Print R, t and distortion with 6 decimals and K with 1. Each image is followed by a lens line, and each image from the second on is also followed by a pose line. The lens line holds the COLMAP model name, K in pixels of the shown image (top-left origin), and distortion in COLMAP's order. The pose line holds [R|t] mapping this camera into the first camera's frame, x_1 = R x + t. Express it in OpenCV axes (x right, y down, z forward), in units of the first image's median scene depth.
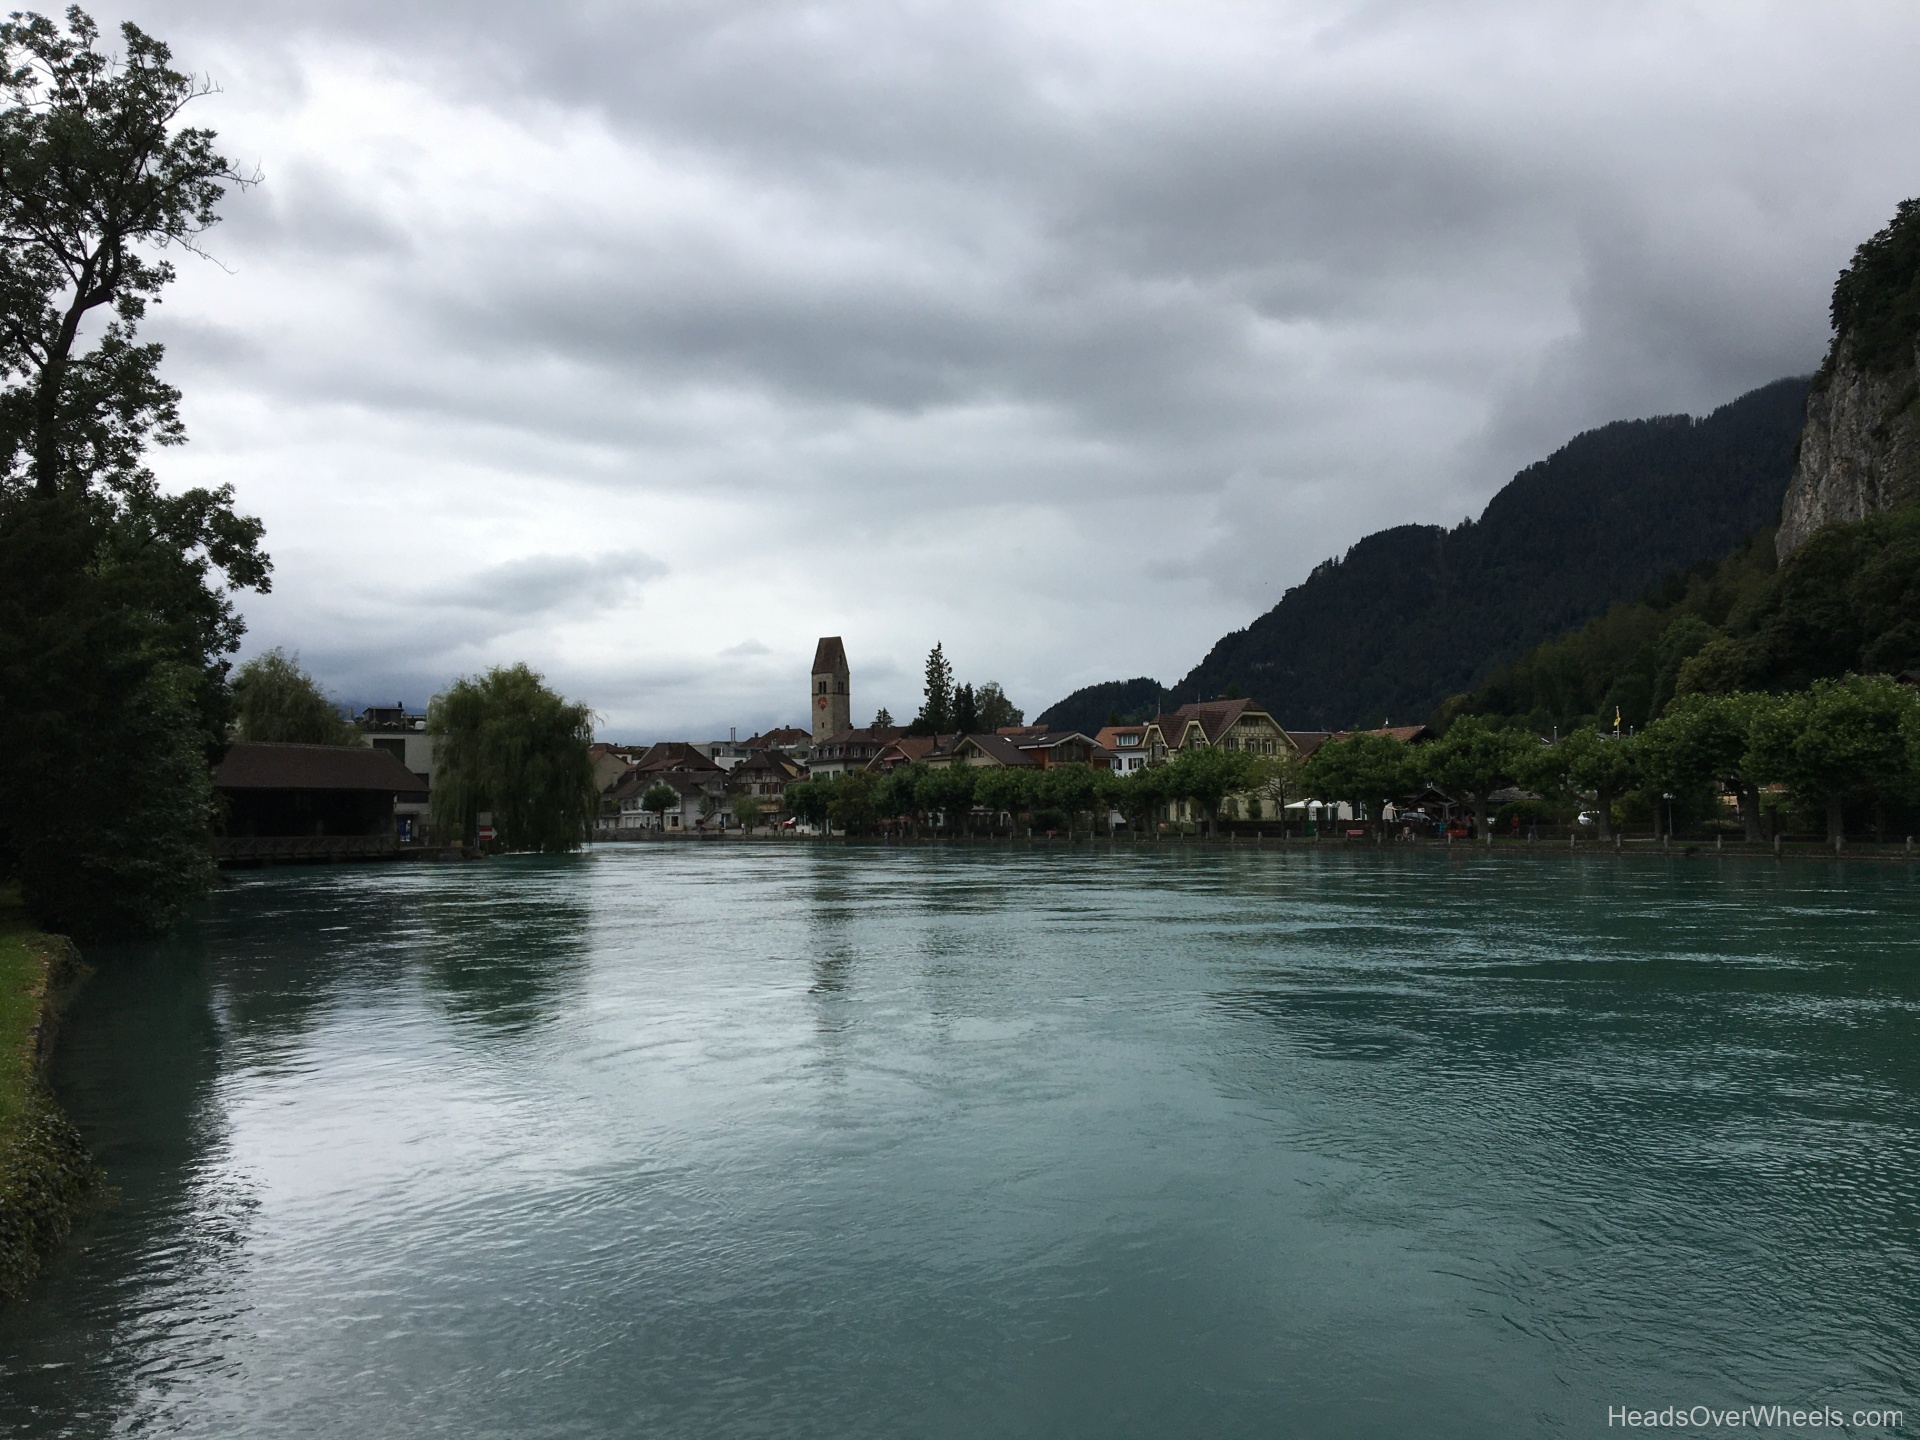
lens RADIAL K [[1611.0, 0, 959.4], [0, 1611.0, 735.5], [0, 0, 1]] dist [0.111477, -0.163373]
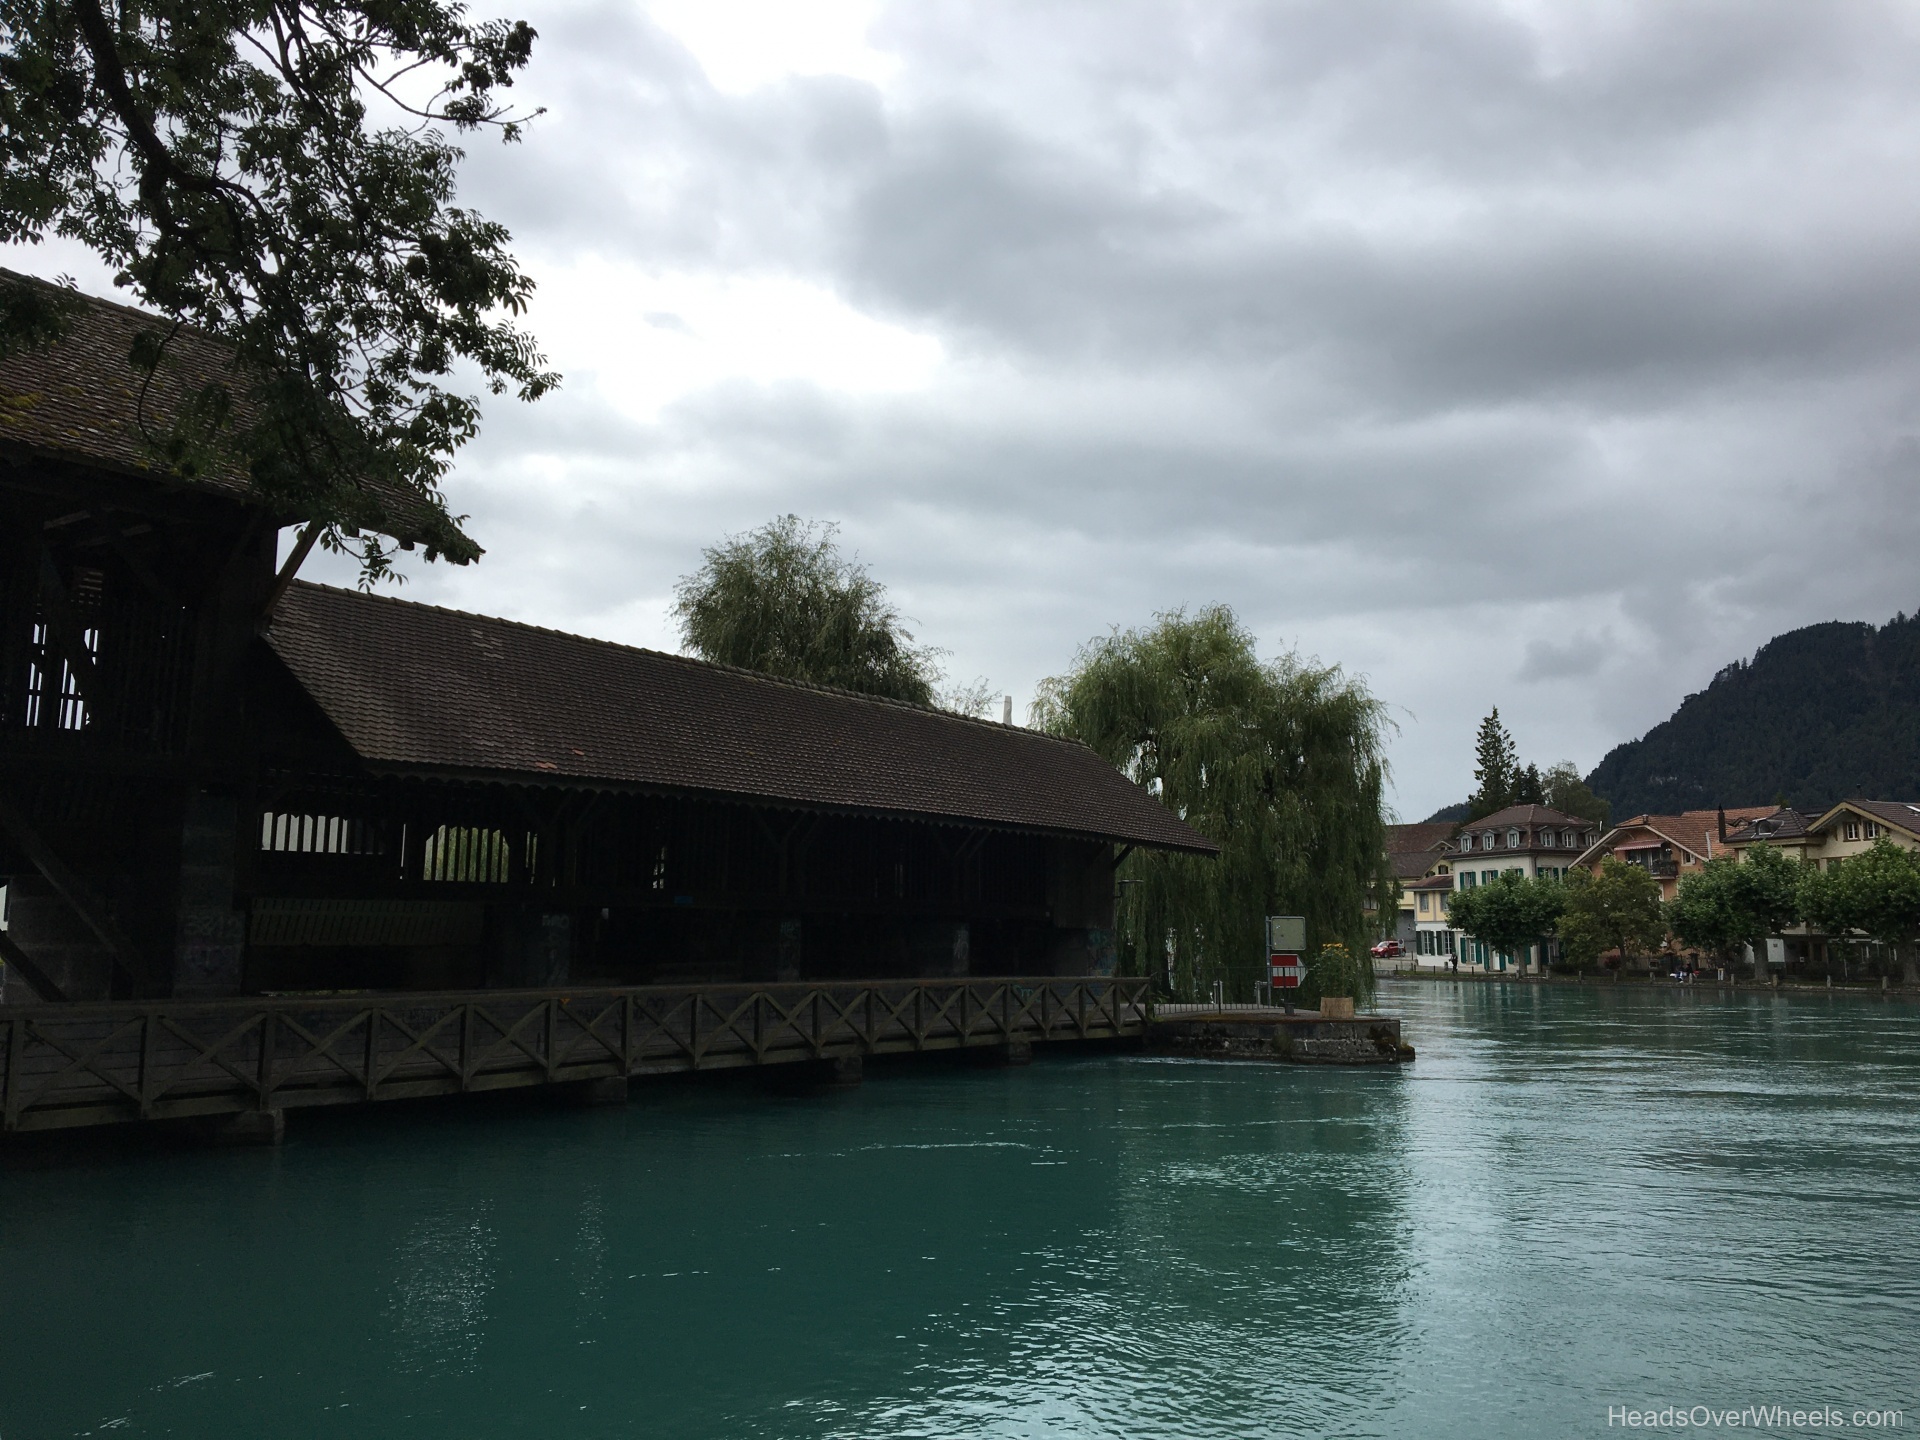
lens RADIAL K [[1611.0, 0, 959.4], [0, 1611.0, 735.5], [0, 0, 1]] dist [0.111477, -0.163373]
pose [[0.980188, -0.013282, -0.197623, -0.260239], [-0.001793, 0.997114, -0.075904, 0.030363], [0.198061, 0.074755, 0.977335, 0.529860]]
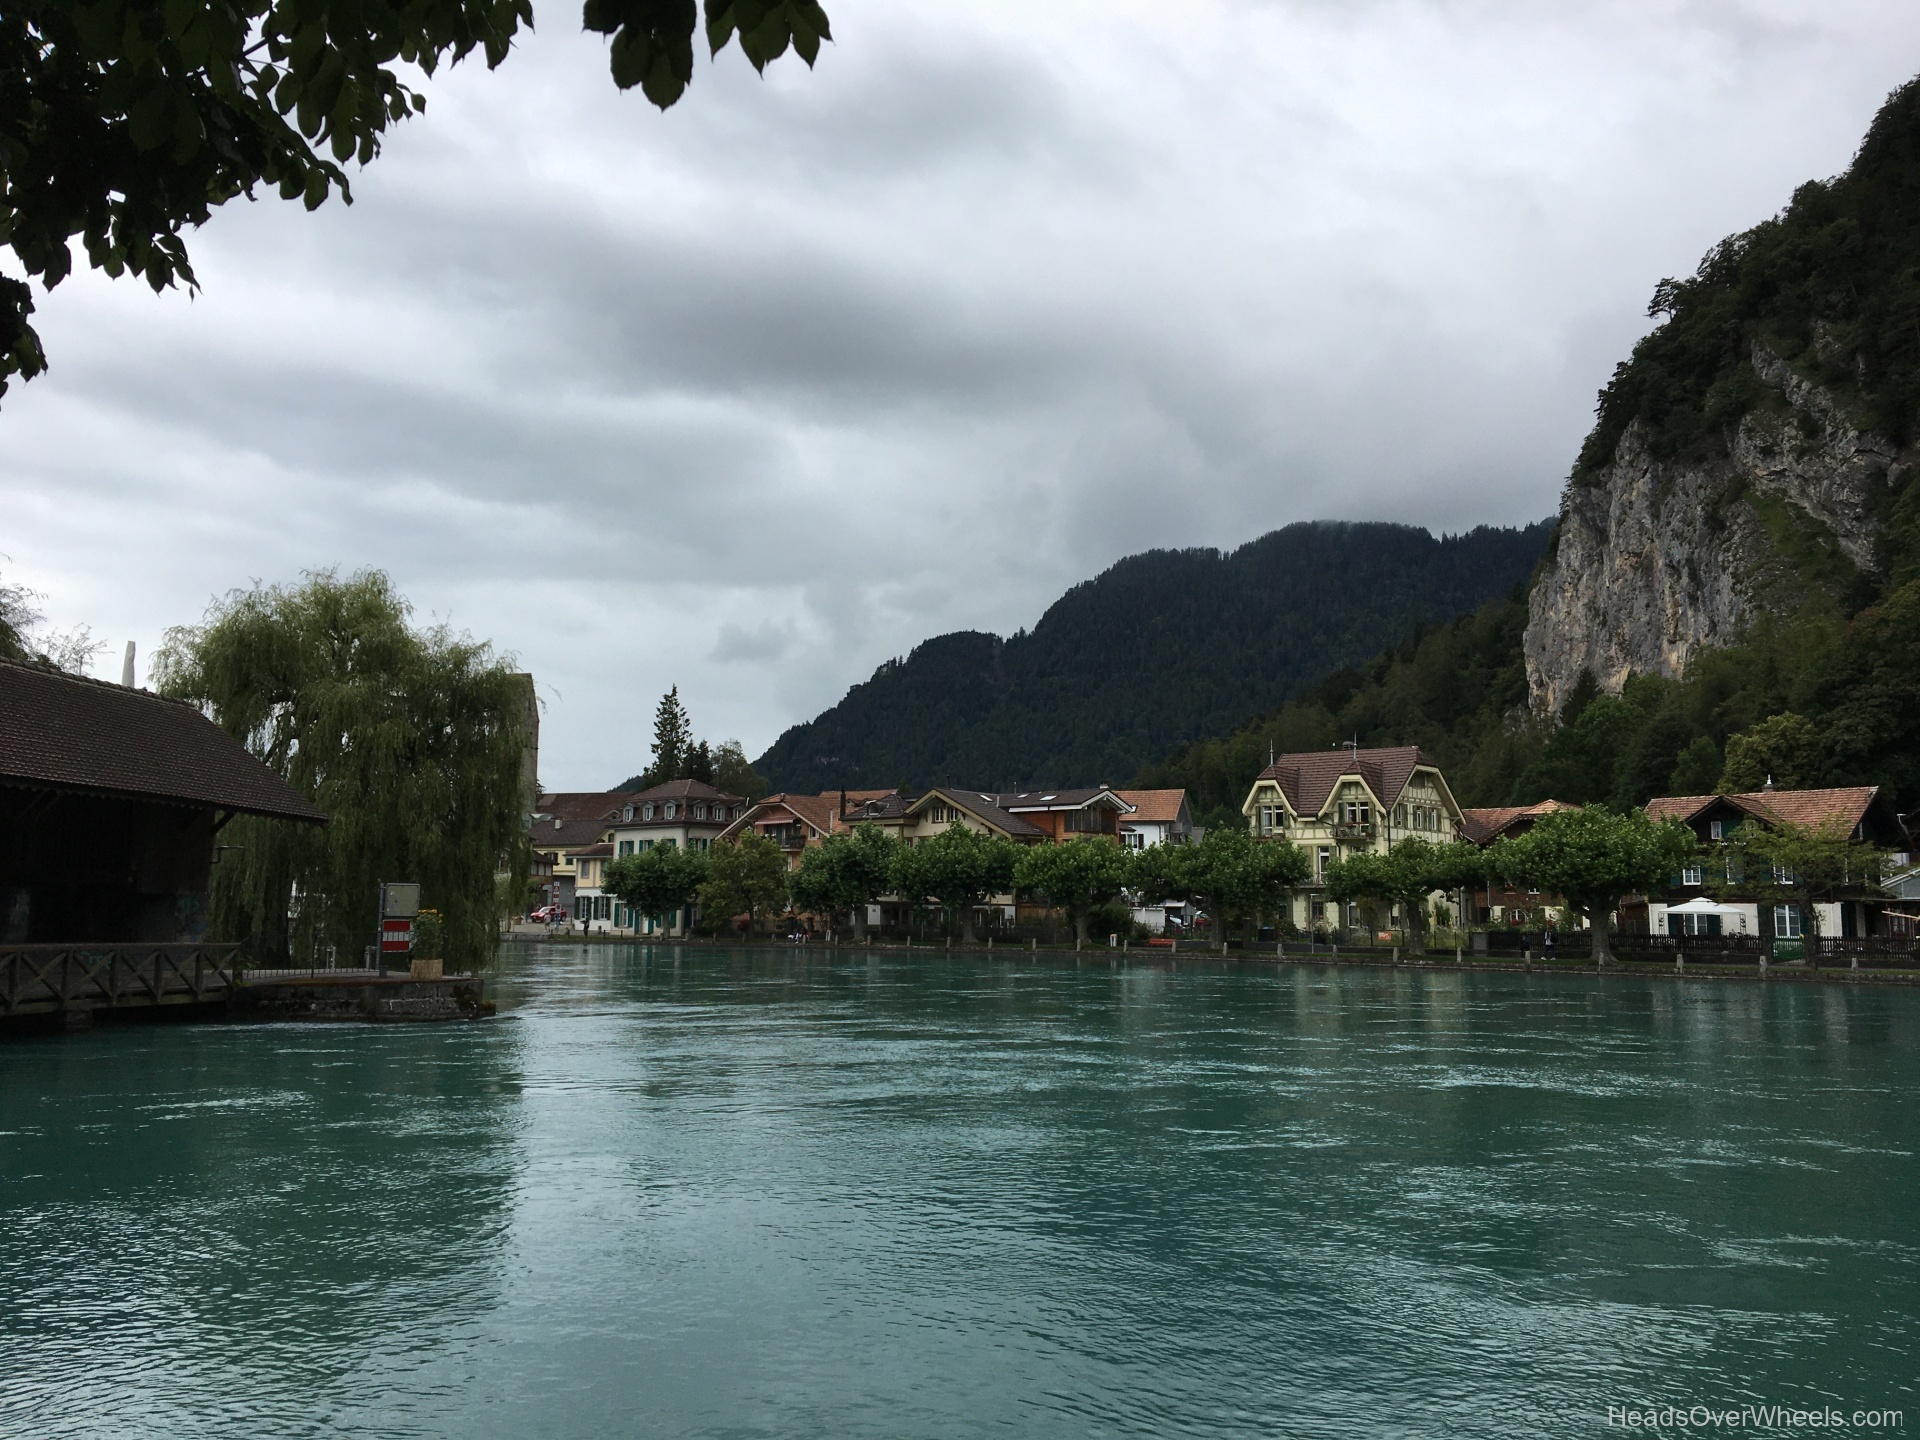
lens RADIAL K [[1615.6, 0, 960.0], [0, 1615.6, 720.0], [0, 0, 1]] dist [0.119818, -0.184264]
pose [[0.958892, 0.053706, 0.278643, -0.201935], [-0.034720, 0.996754, -0.072636, 0.023167], [-0.281639, 0.059975, 0.957644, 0.419242]]
